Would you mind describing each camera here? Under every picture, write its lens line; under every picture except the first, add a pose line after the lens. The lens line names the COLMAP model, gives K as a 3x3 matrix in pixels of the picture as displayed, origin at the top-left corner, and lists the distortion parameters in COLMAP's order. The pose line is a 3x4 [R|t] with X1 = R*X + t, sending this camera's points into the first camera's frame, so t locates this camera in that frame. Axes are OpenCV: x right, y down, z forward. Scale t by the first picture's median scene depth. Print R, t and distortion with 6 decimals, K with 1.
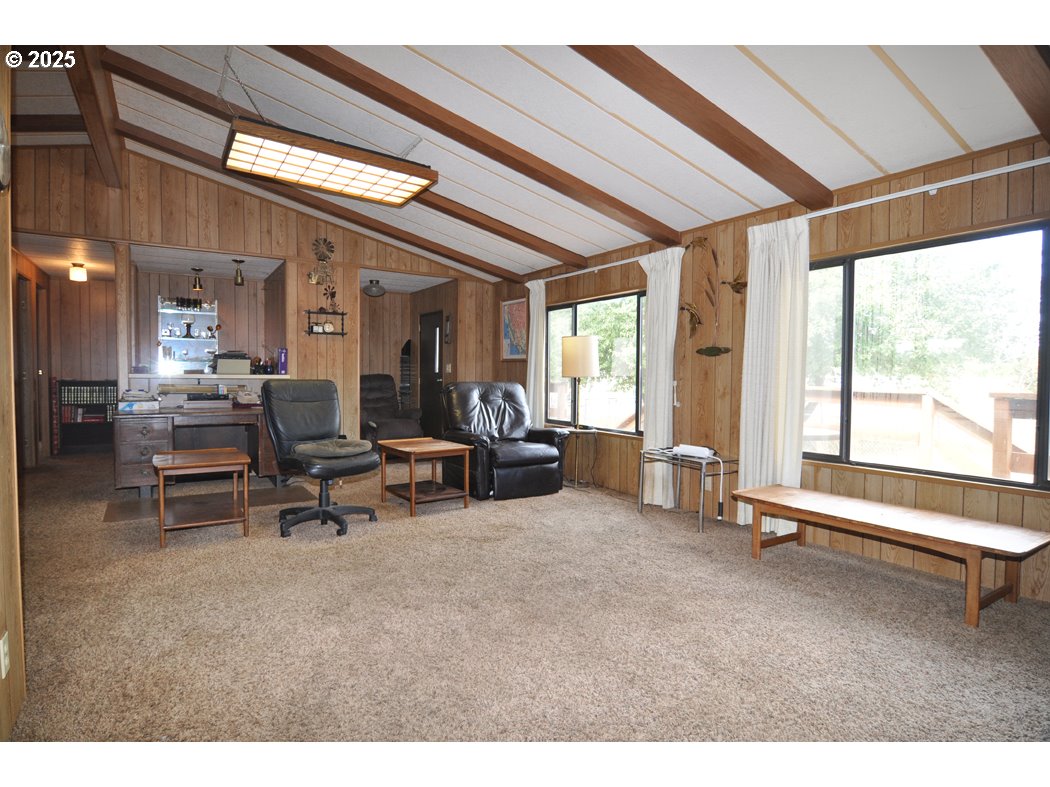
lens RADIAL K [[551.6, 0, 525.0], [0, 551.6, 393.5], [0, 0, 1]] dist [-0.002389, -0.000459]
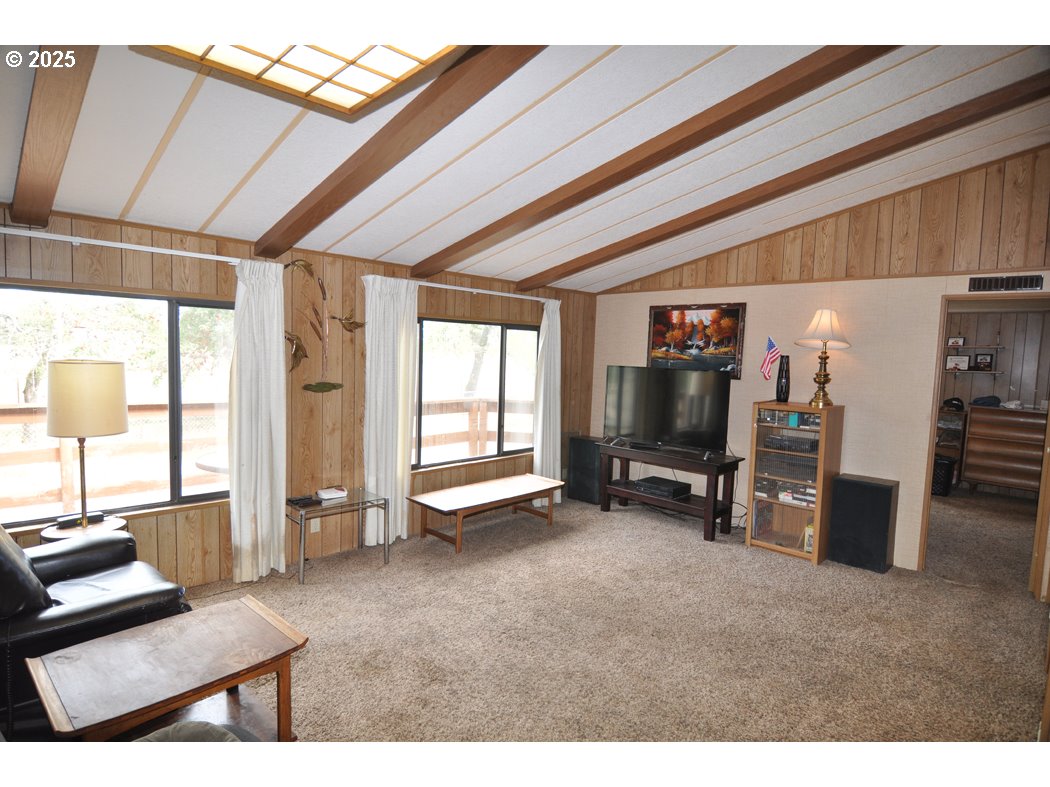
lens RADIAL K [[551.6, 0, 525.0], [0, 551.6, 393.5], [0, 0, 1]] dist [-0.002389, -0.000459]
pose [[-0.204502, -0.082489, 0.975384, -0.677308], [-0.000950, 0.996459, 0.084072, -0.149001], [-0.978866, 0.016266, -0.203857, 0.866892]]
